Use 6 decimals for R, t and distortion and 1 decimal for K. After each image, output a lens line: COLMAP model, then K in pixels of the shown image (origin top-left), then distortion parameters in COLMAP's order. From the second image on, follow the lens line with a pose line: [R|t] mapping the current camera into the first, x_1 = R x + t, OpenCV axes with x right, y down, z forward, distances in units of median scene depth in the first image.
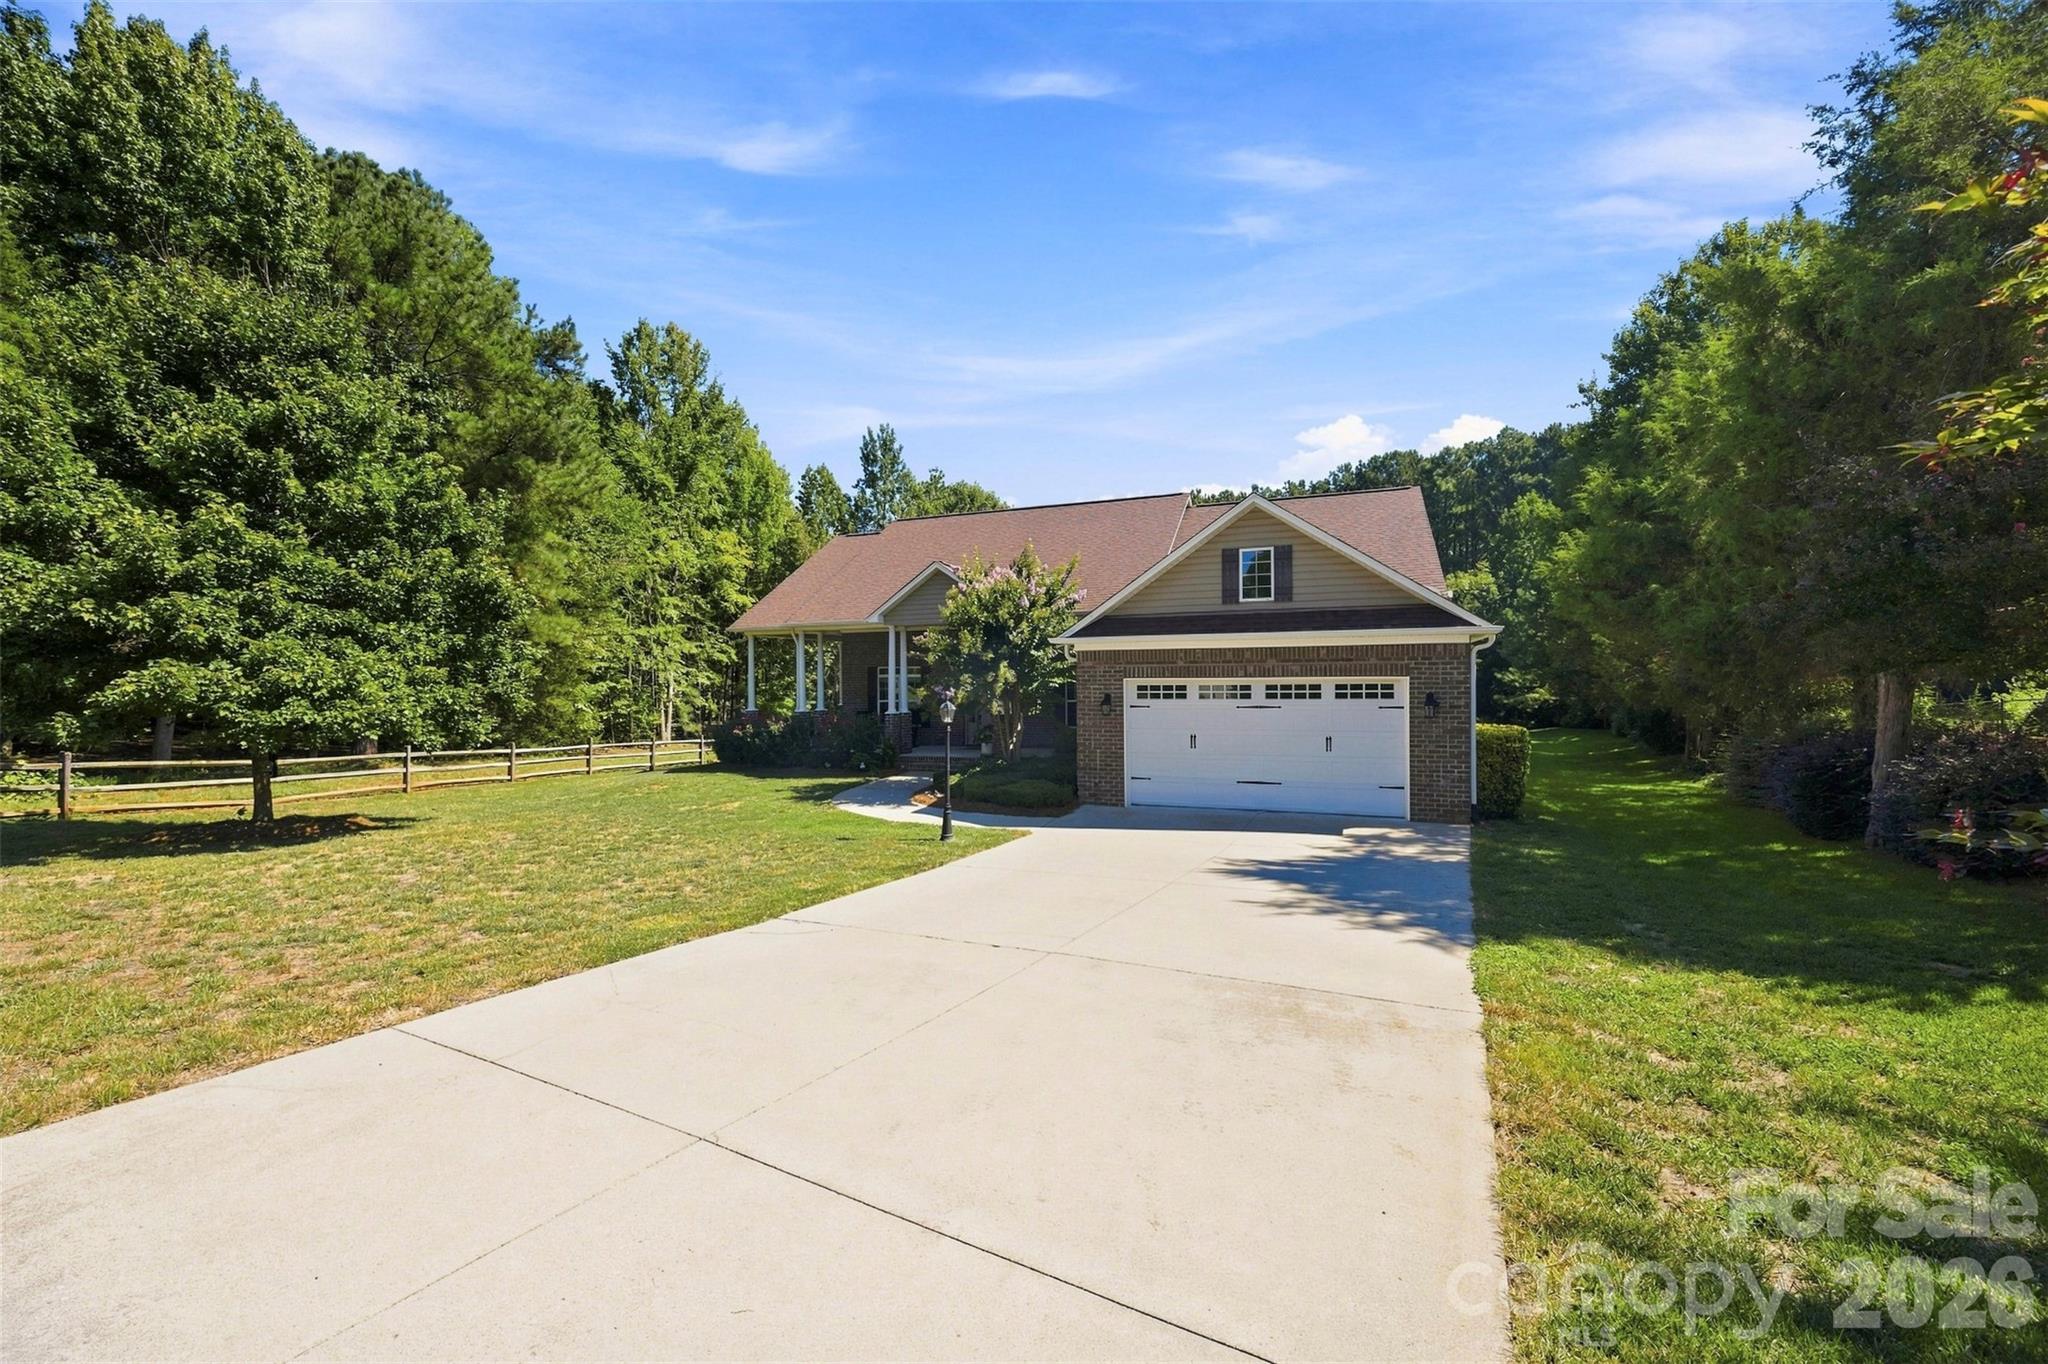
lens RADIAL K [[1047.6, 0, 1024.7], [0, 1047.6, 688.6], [0, 0, 1]] dist [0.002019, -0.000471]
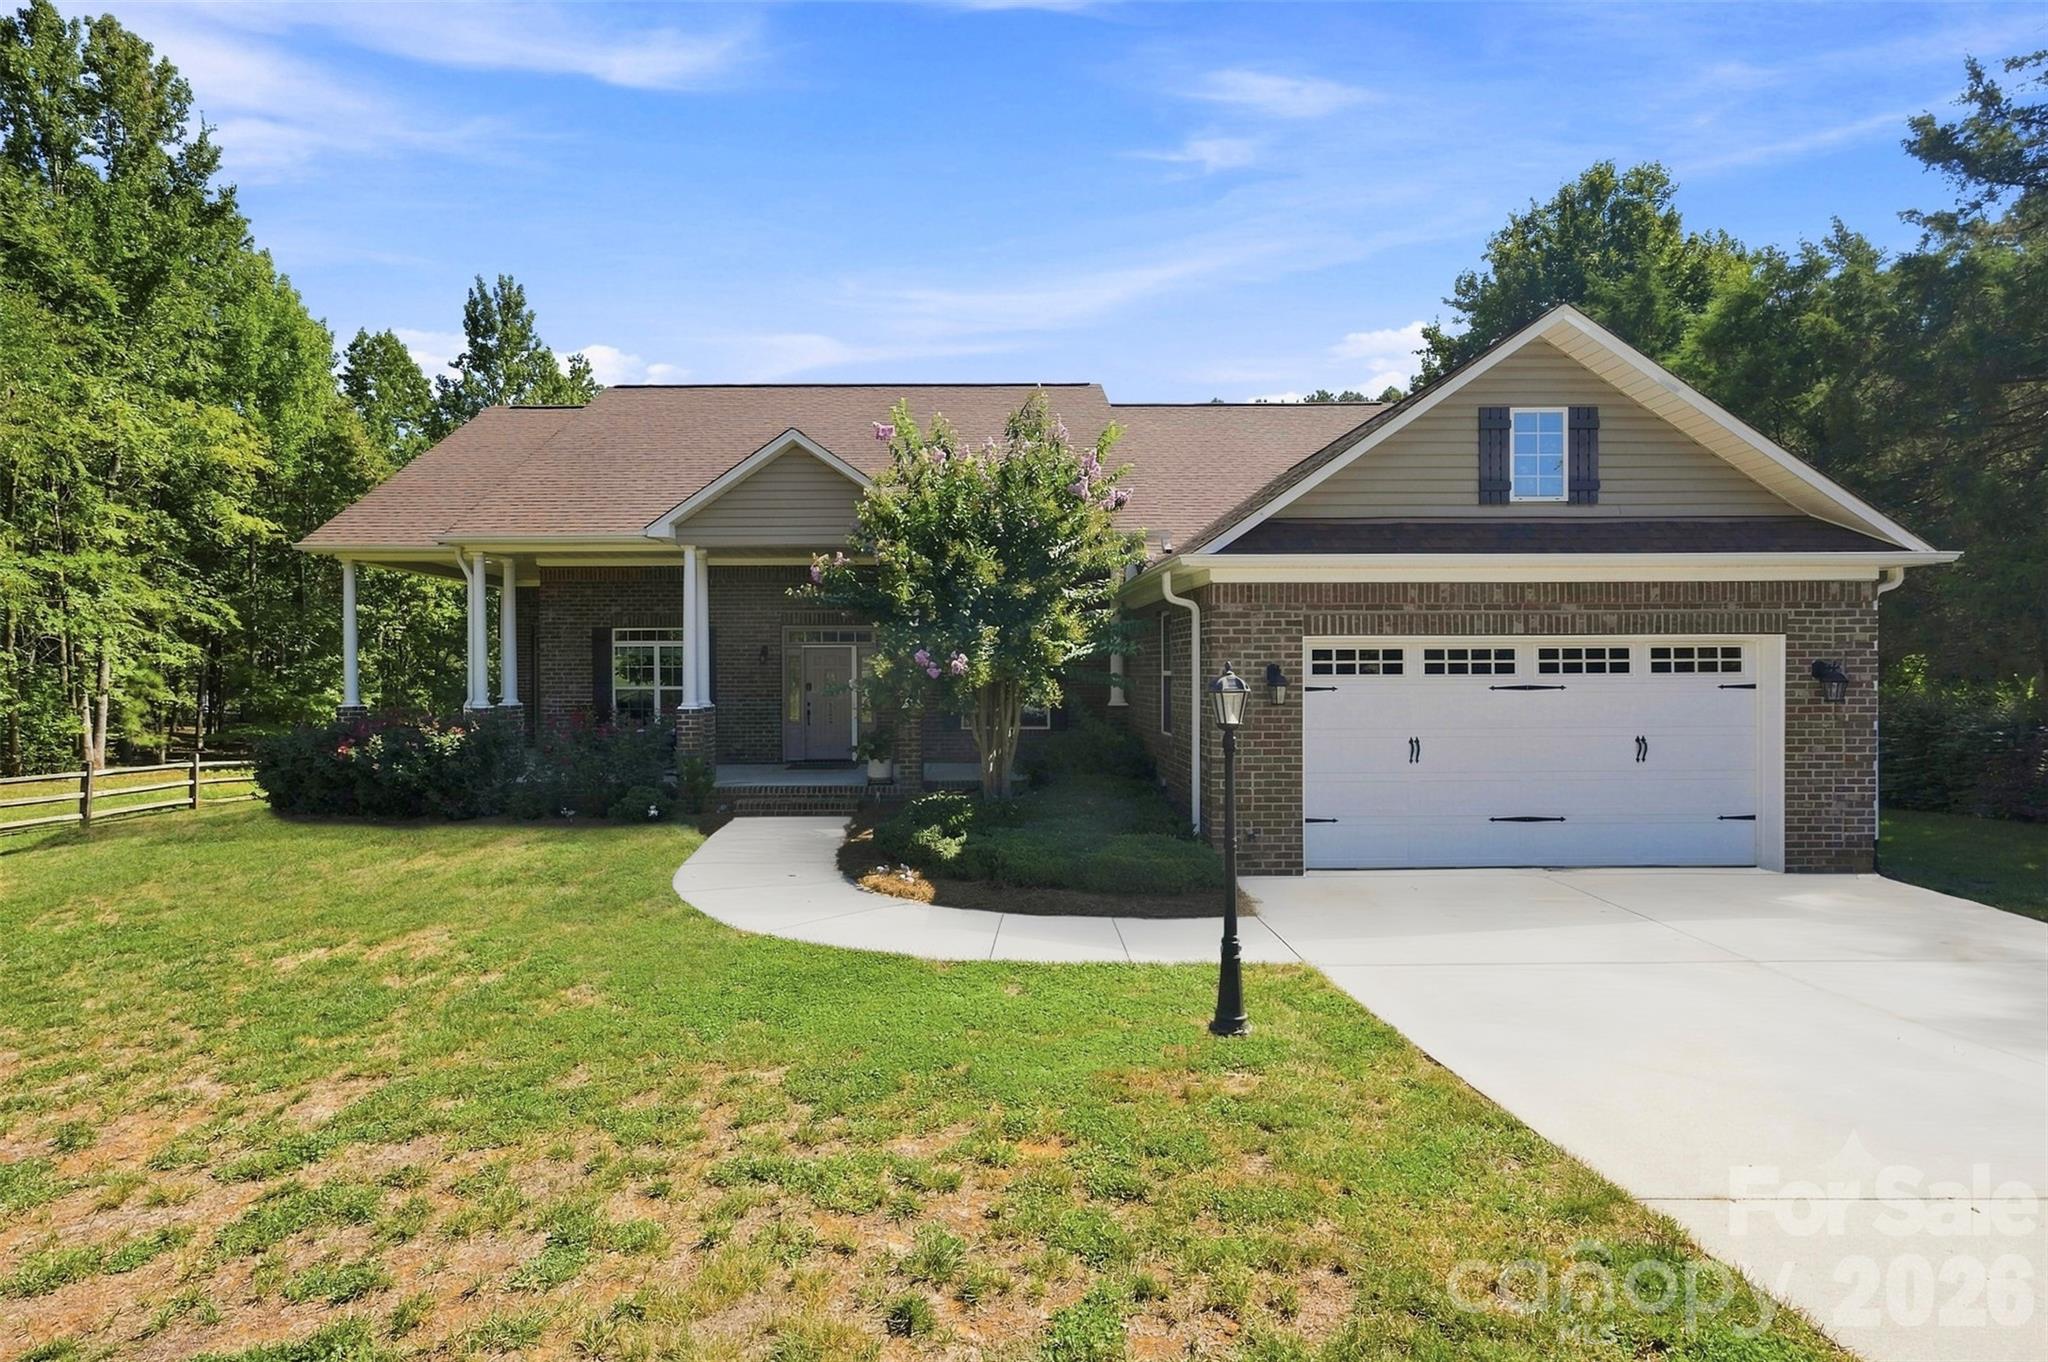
lens RADIAL K [[1047.6, 0, 1021.4], [0, 1047.6, 679.9], [0, 0, 1]] dist [0.002019, -0.000471]
pose [[0.907461, -0.001552, 0.420134, -0.130437], [0.002440, 0.999996, -0.001575, 0.006572], [-0.420130, 0.002454, 0.907461, 0.288855]]
